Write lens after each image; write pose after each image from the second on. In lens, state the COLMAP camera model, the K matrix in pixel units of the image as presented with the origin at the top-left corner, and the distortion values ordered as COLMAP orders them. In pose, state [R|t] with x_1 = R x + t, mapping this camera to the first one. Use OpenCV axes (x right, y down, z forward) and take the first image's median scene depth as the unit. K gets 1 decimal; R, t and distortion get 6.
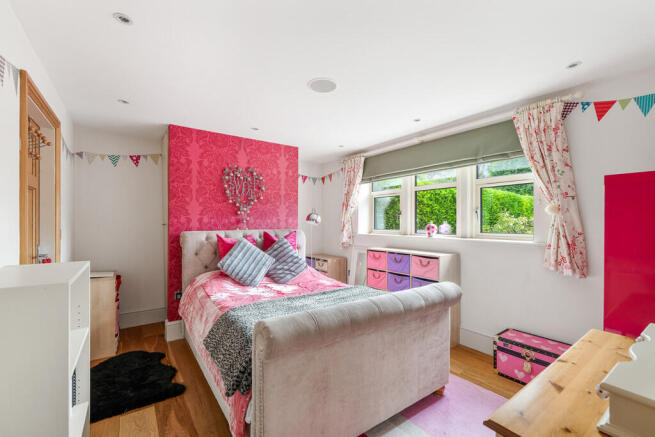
lens RADIAL K [[281.0, 0, 332.2], [0, 281.0, 221.2], [0, 0, 1]] dist [0.000345, -0.000134]
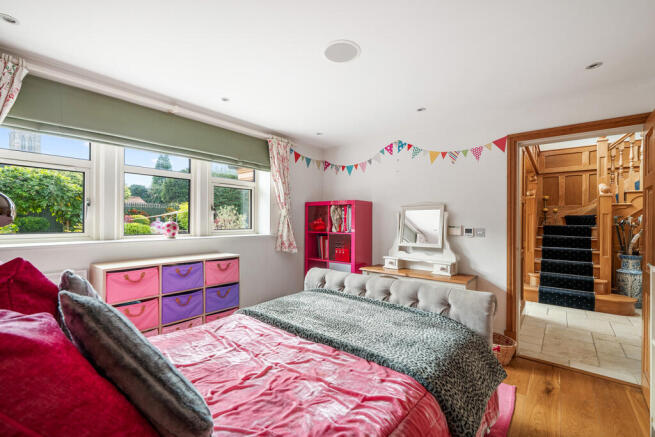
lens RADIAL K [[281.0, 0, 333.7], [0, 281.0, 220.4], [0, 0, 1]] dist [0.000345, -0.000134]
pose [[-0.262611, -0.006434, 0.964880, -0.552327], [-0.009304, 0.999948, 0.004136, -0.001736], [-0.964857, -0.007891, -0.262657, 0.823483]]
